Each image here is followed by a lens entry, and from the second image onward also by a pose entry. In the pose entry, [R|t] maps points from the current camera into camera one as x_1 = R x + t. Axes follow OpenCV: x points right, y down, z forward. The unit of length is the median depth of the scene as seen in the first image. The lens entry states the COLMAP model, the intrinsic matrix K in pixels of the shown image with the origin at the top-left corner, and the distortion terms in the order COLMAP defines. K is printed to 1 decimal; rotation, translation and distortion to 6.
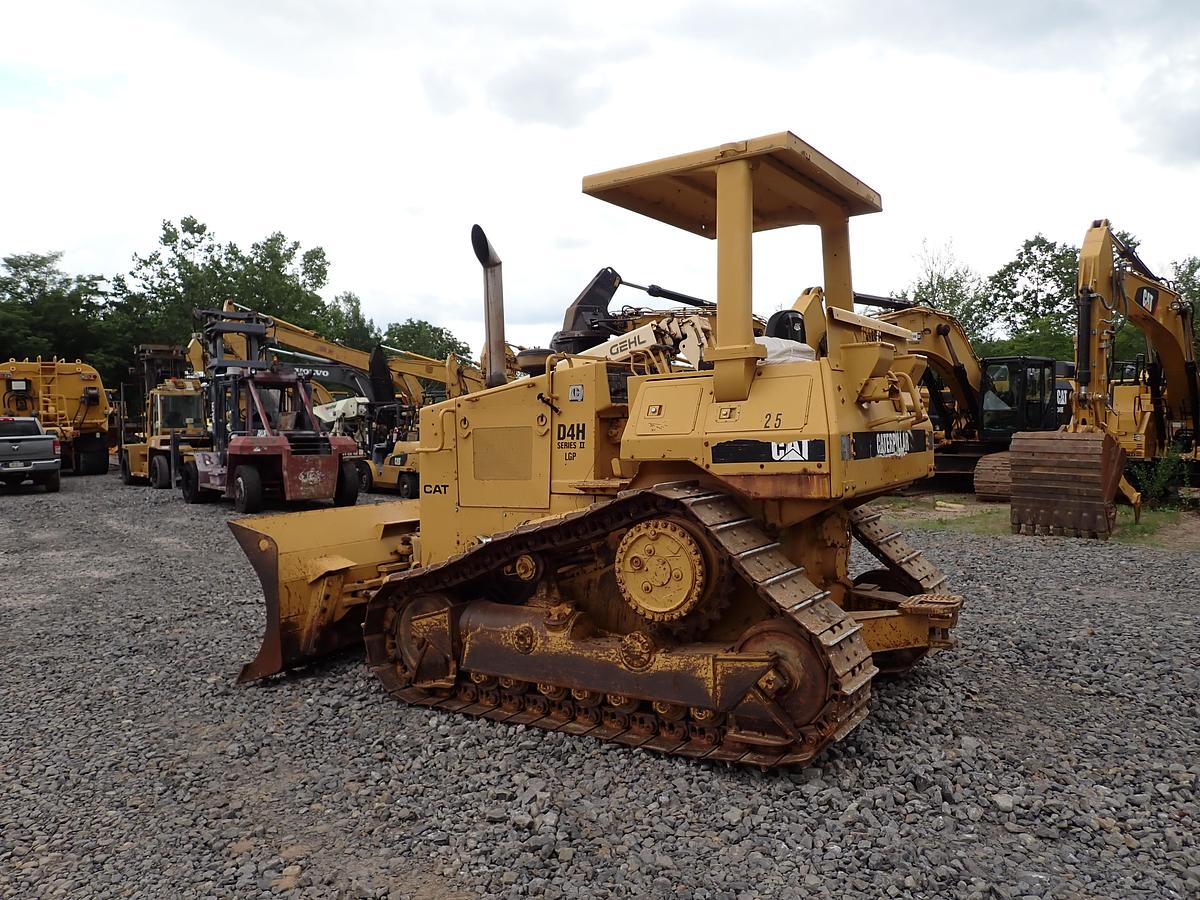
lens RADIAL K [[891.2, 0, 600.1], [0, 891.2, 447.7], [0, 0, 1]] dist [0.008361, -0.007831]
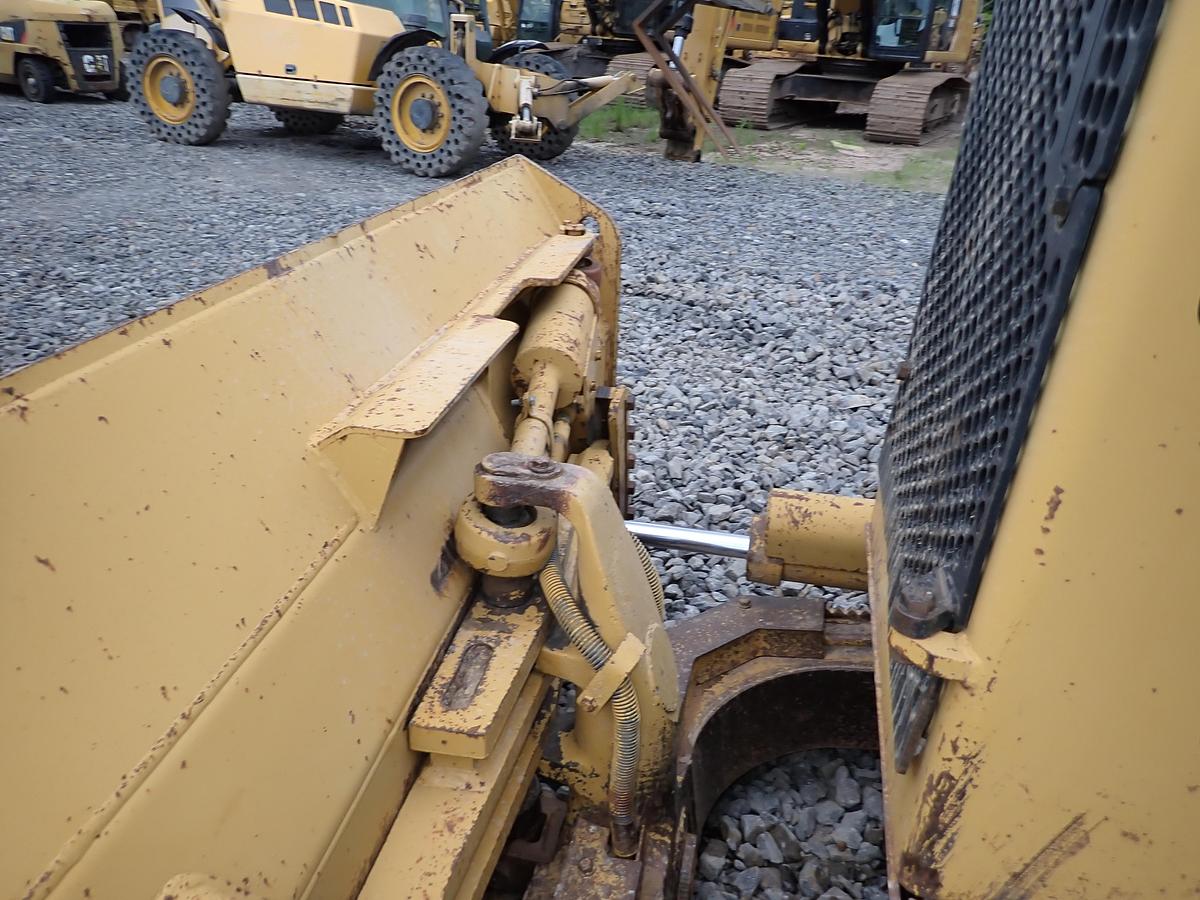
lens RADIAL K [[891.2, 0, 600.1], [0, 891.2, 447.7], [0, 0, 1]] dist [0.008361, -0.007831]
pose [[0.939071, -0.082928, 0.333569, -0.313189], [-0.059862, 0.916171, 0.396293, 0.032711], [-0.338470, -0.392115, 0.855385, 1.033215]]
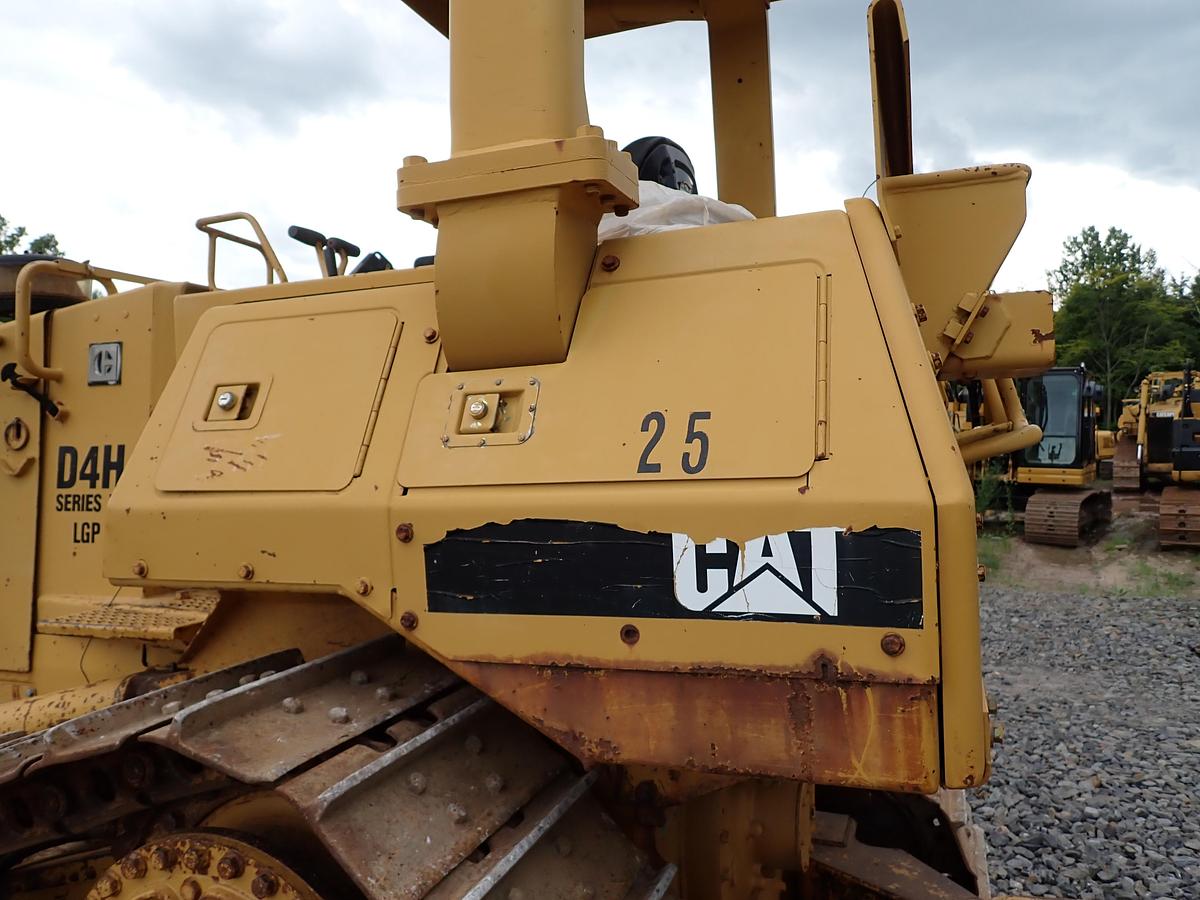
lens RADIAL K [[891.2, 0, 600.1], [0, 891.2, 447.7], [0, 0, 1]] dist [0.008361, -0.007831]
pose [[0.973805, 0.001428, 0.227379, 0.089871], [0.002838, 0.999826, -0.018437, -0.018155], [-0.227366, 0.018600, 0.973632, 0.577584]]
